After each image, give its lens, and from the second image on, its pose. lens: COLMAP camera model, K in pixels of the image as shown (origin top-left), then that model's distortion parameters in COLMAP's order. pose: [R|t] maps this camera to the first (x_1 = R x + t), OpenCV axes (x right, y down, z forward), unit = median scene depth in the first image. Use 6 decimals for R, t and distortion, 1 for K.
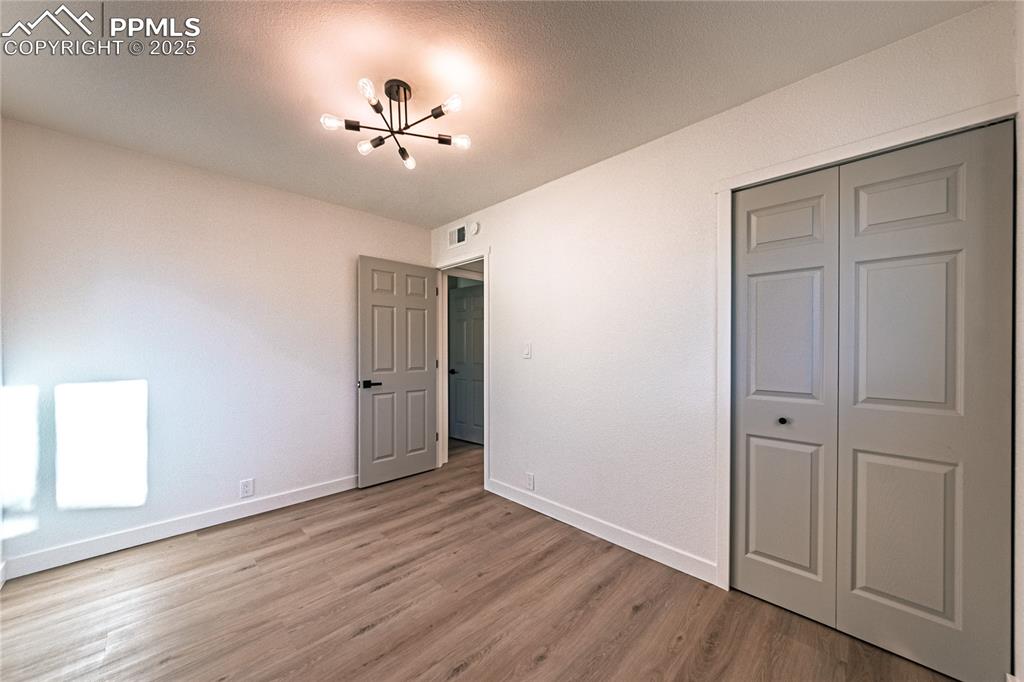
lens RADIAL K [[370.8, 0, 513.1], [0, 370.8, 349.4], [0, 0, 1]] dist [-0.000371, -0.000625]
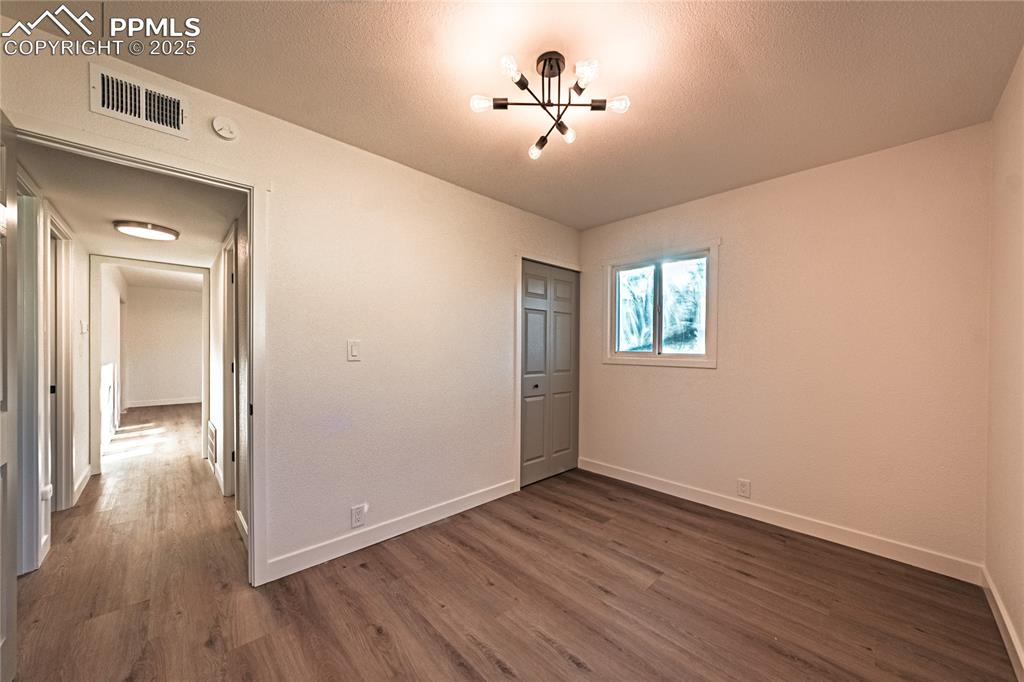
lens RADIAL K [[370.8, 0, 511.3], [0, 370.8, 356.9], [0, 0, 1]] dist [-0.000371, -0.000625]
pose [[0.025550, -0.022077, 0.999430, -0.990559], [-0.001618, 0.999754, 0.022126, -0.006466], [-0.999672, -0.002183, 0.025508, 0.877397]]
